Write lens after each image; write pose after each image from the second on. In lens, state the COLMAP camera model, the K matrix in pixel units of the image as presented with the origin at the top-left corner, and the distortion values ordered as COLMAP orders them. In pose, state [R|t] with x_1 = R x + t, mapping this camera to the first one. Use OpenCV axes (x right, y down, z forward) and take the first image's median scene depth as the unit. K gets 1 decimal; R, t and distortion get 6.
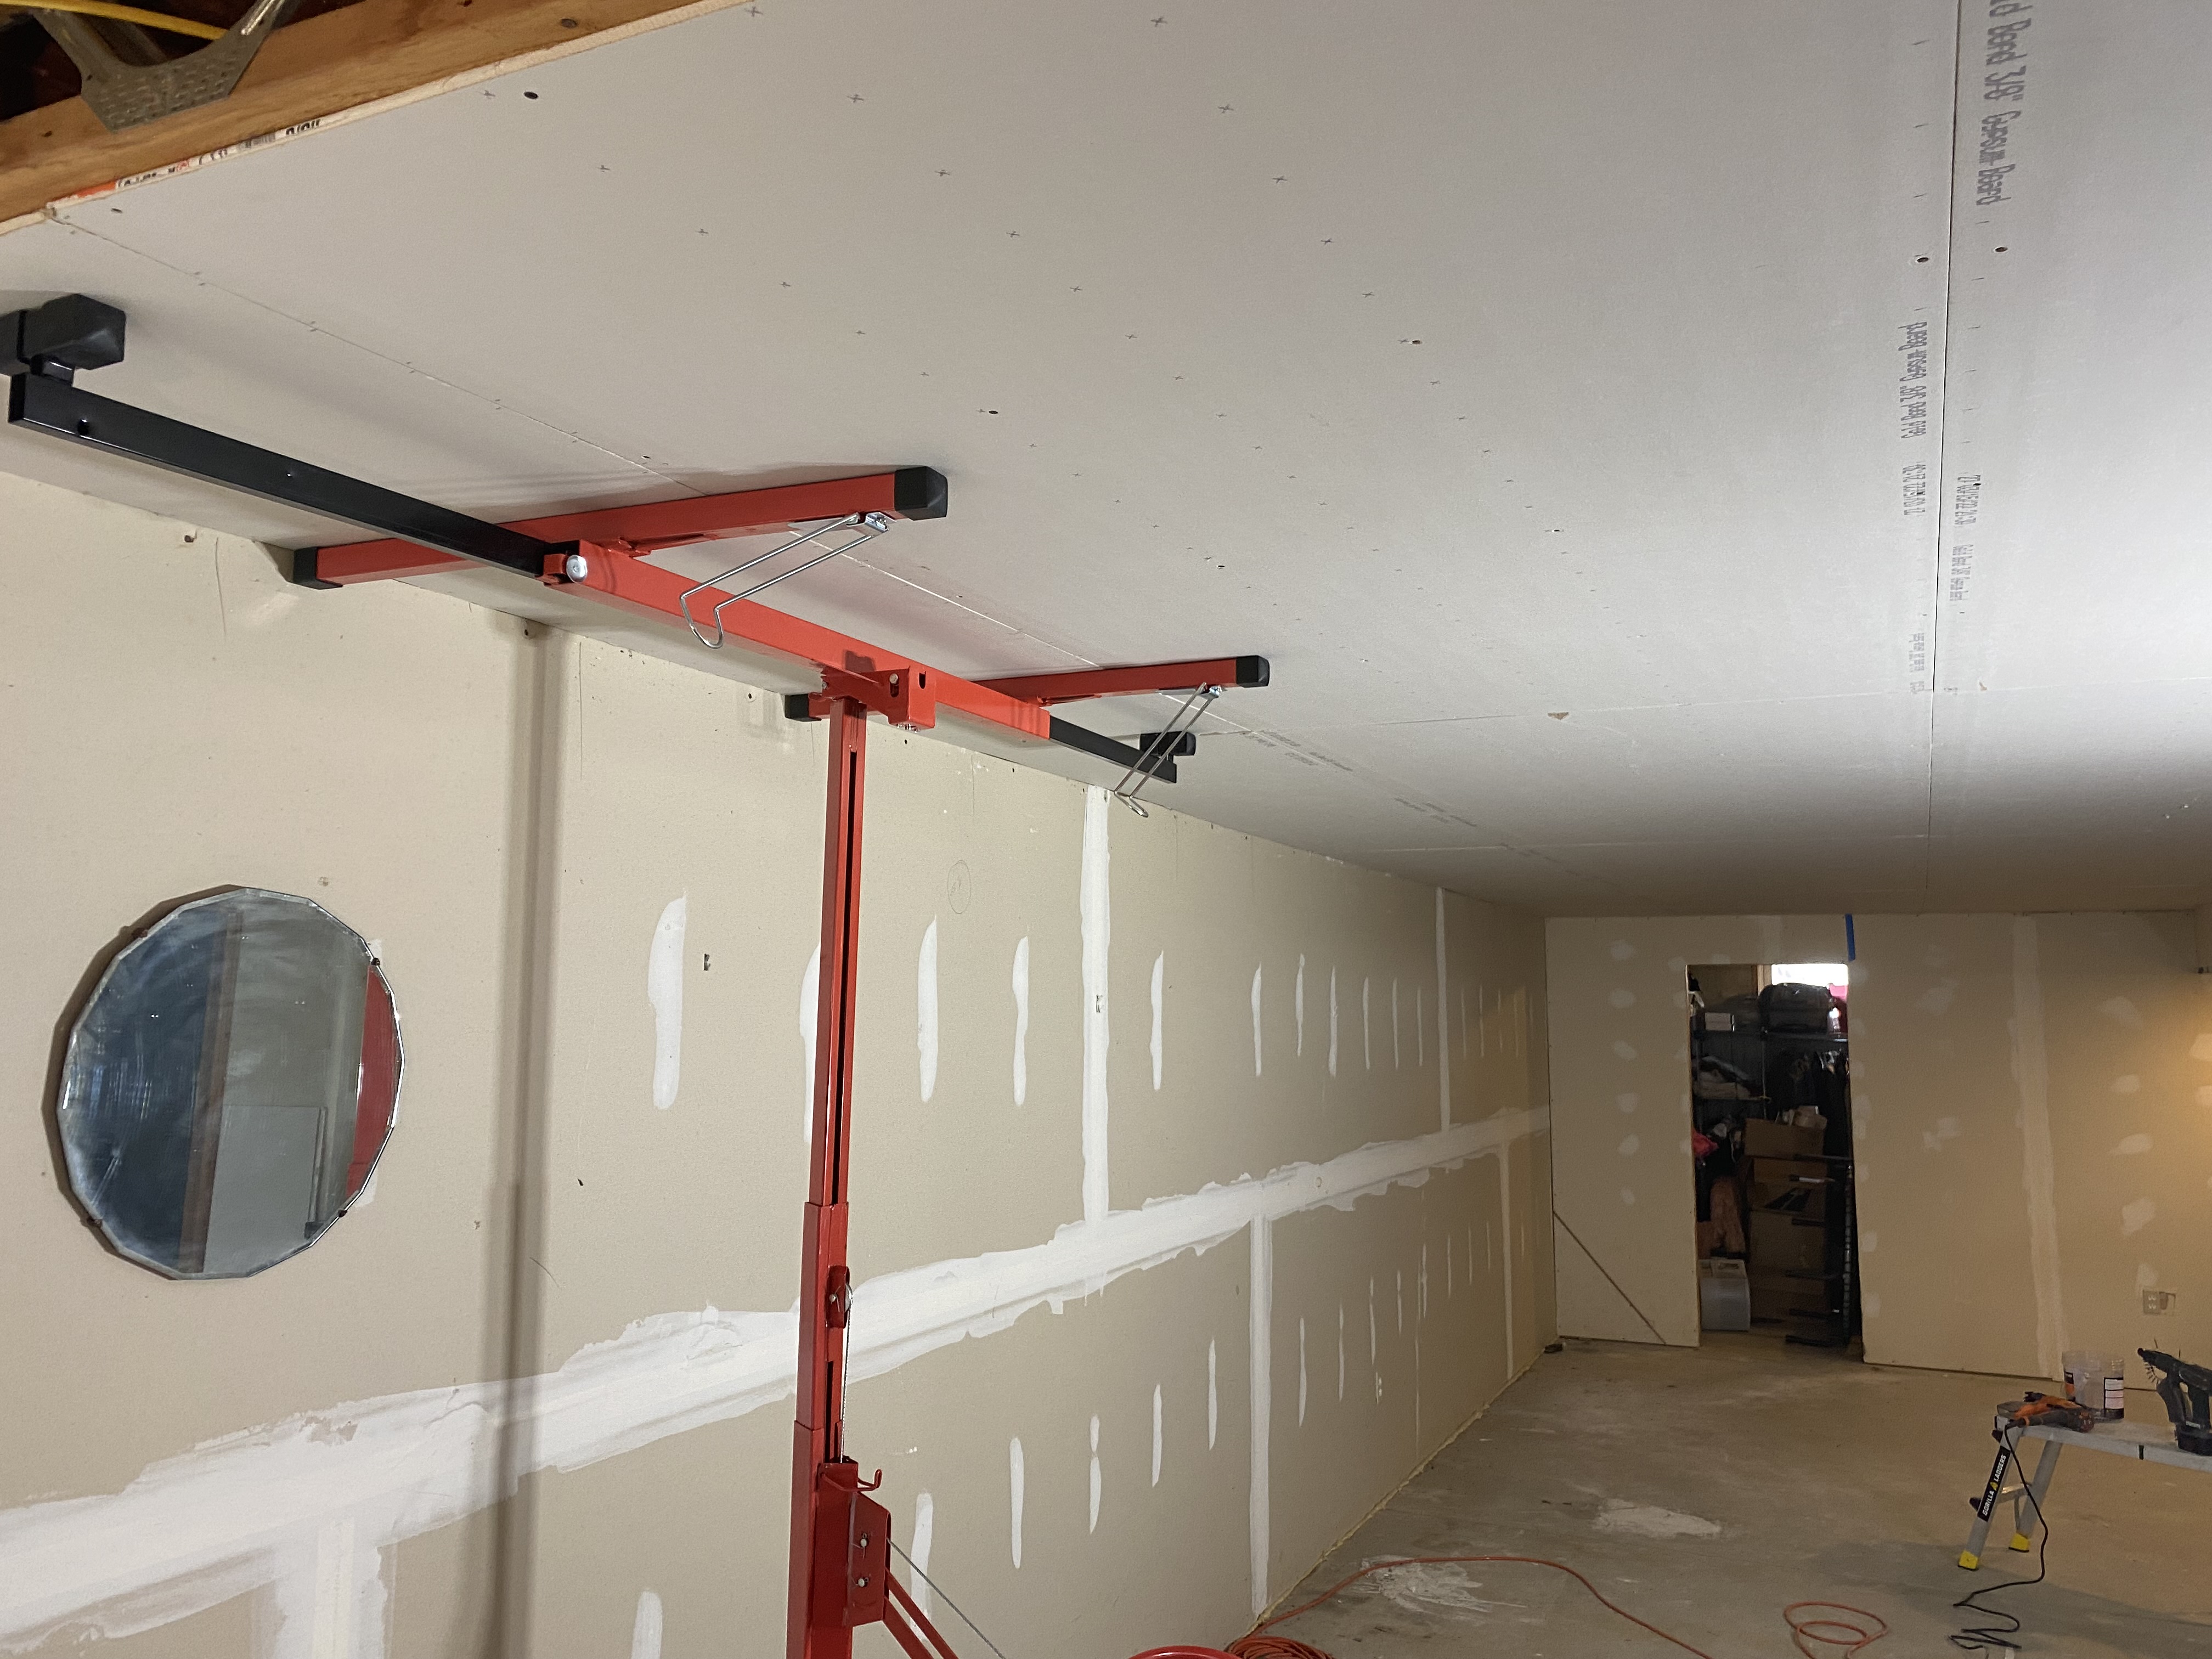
lens RADIAL K [[1694.0, 0, 1122.0], [0, 1694.0, 793.4], [0, 0, 1]] dist [0.042605, -0.039780]
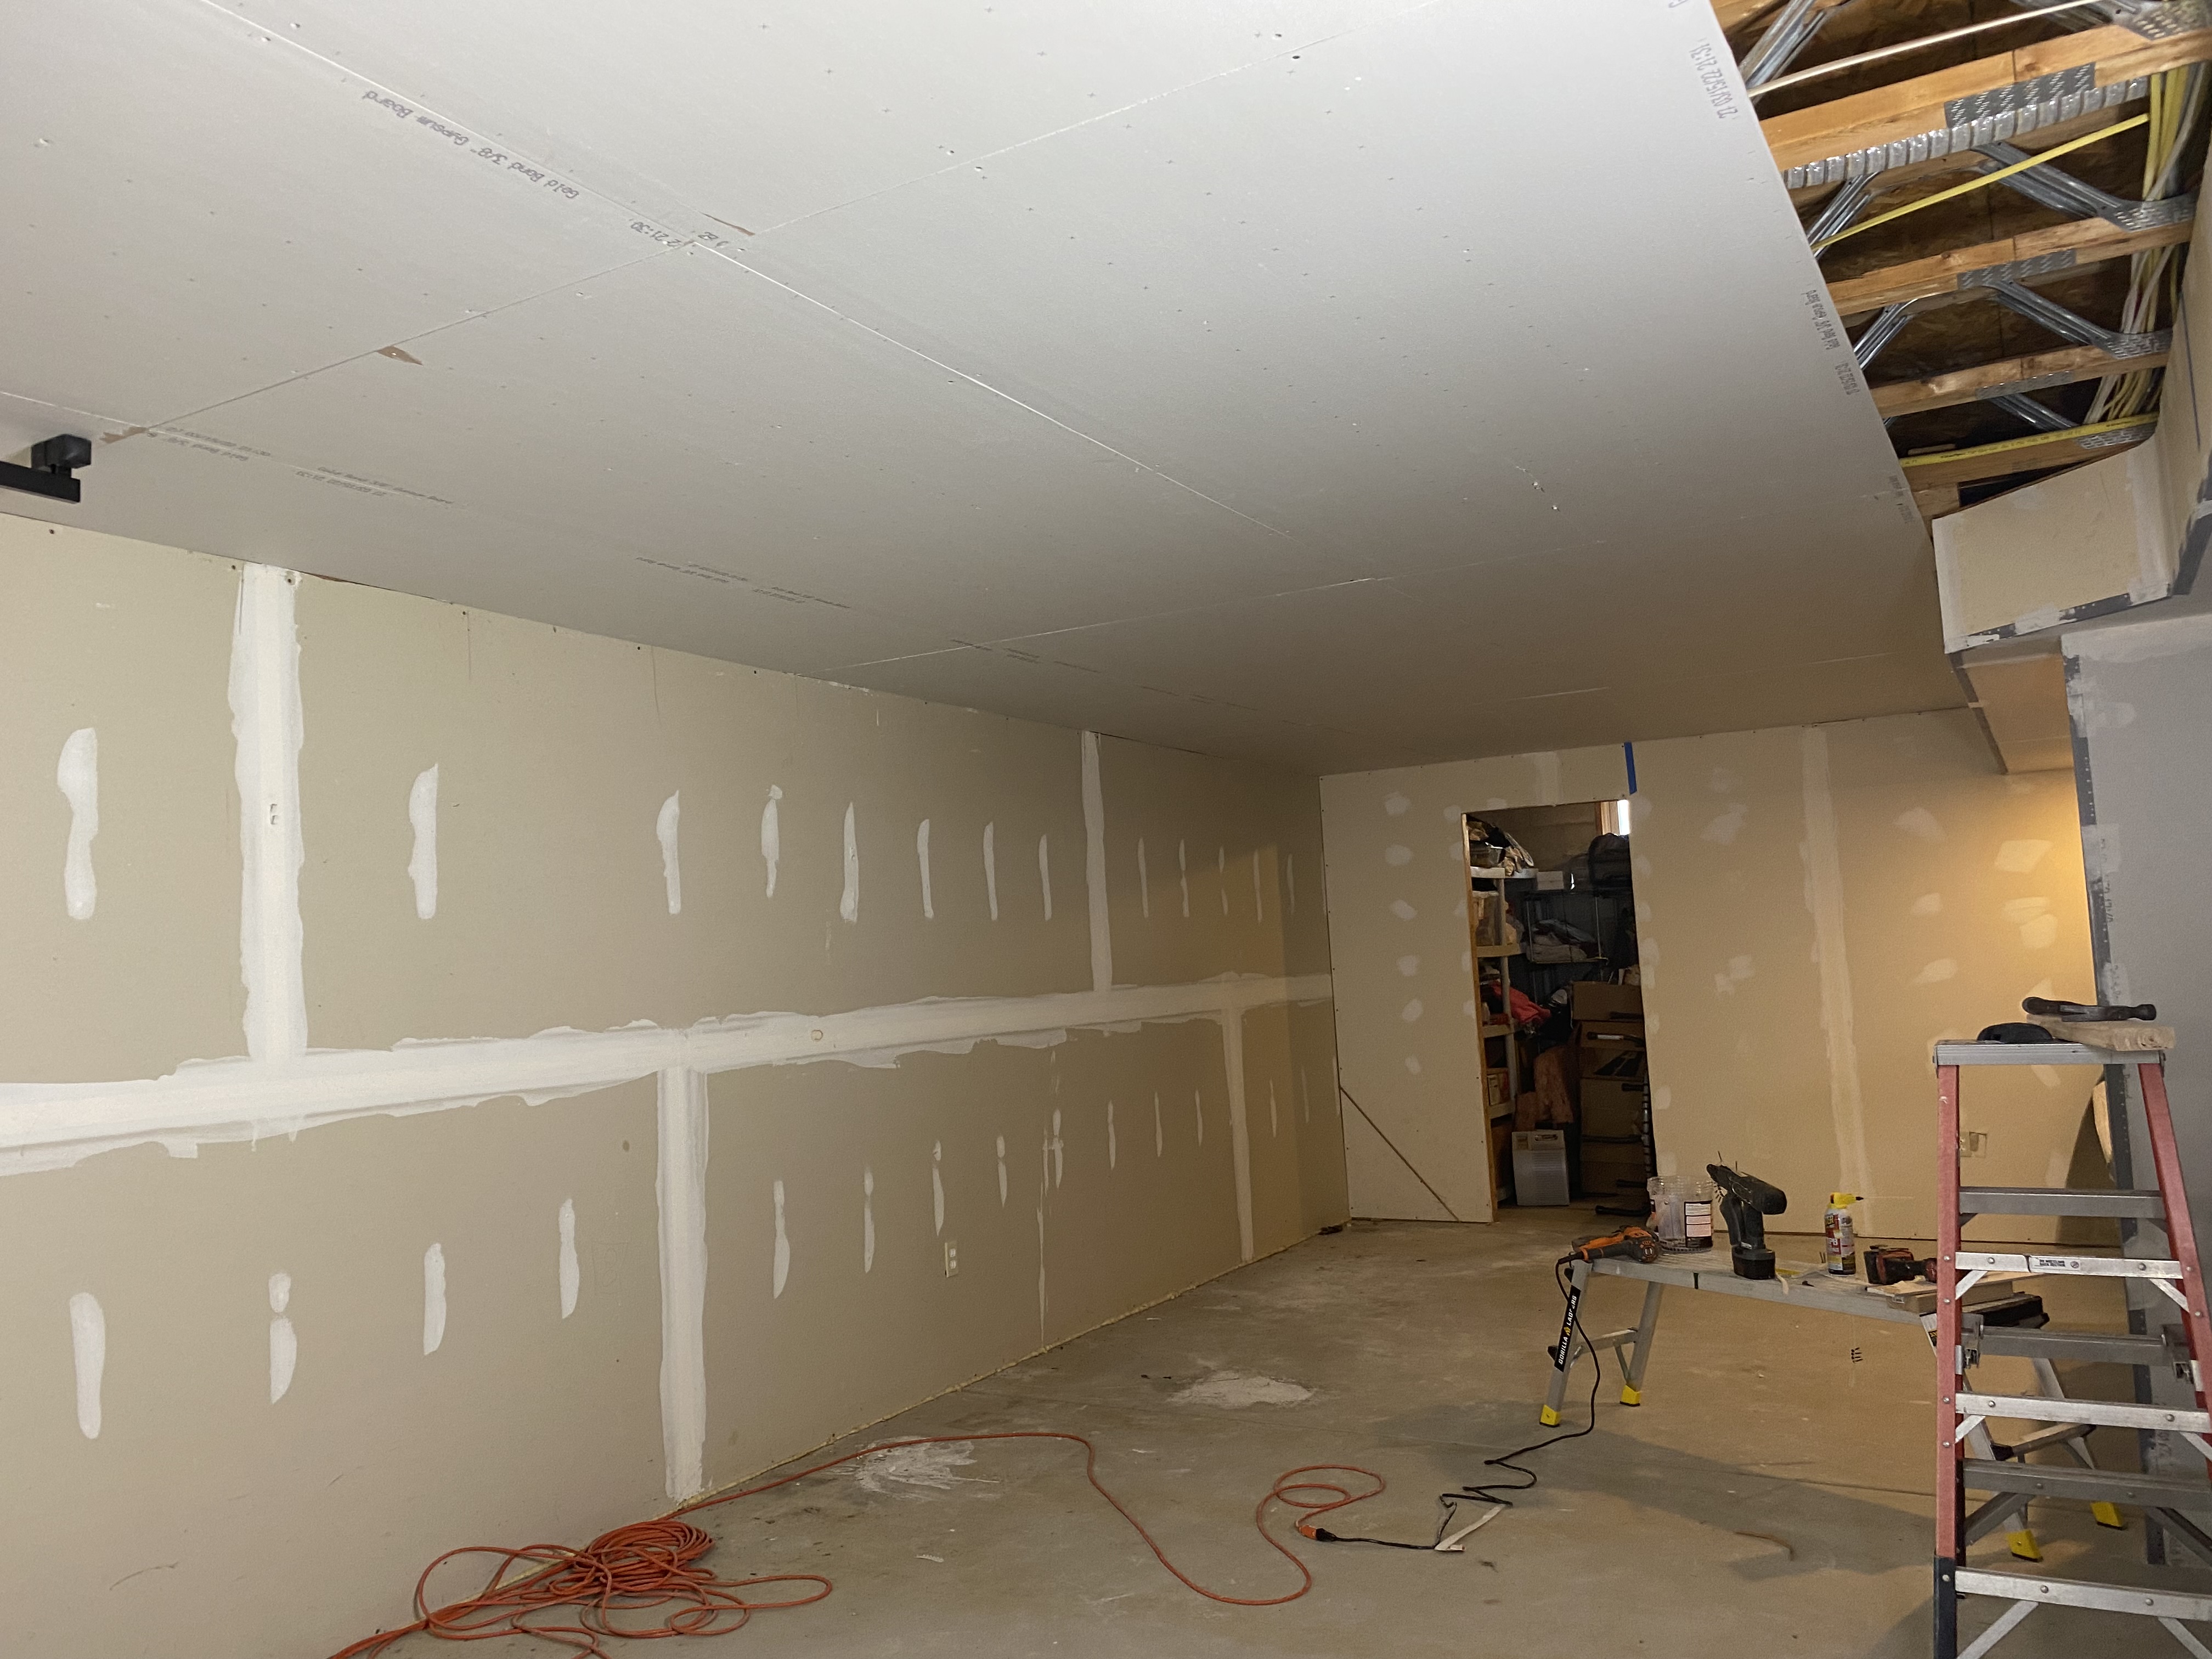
lens RADIAL K [[1675.8, 0, 1106.0], [0, 1675.8, 829.5], [0, 0, 1]] dist [-0.000038, 0.003124]
pose [[0.993102, -0.067239, -0.096059, 0.366795], [0.071416, 0.996615, 0.040723, 0.095671], [0.092996, -0.047302, 0.994542, 0.136945]]
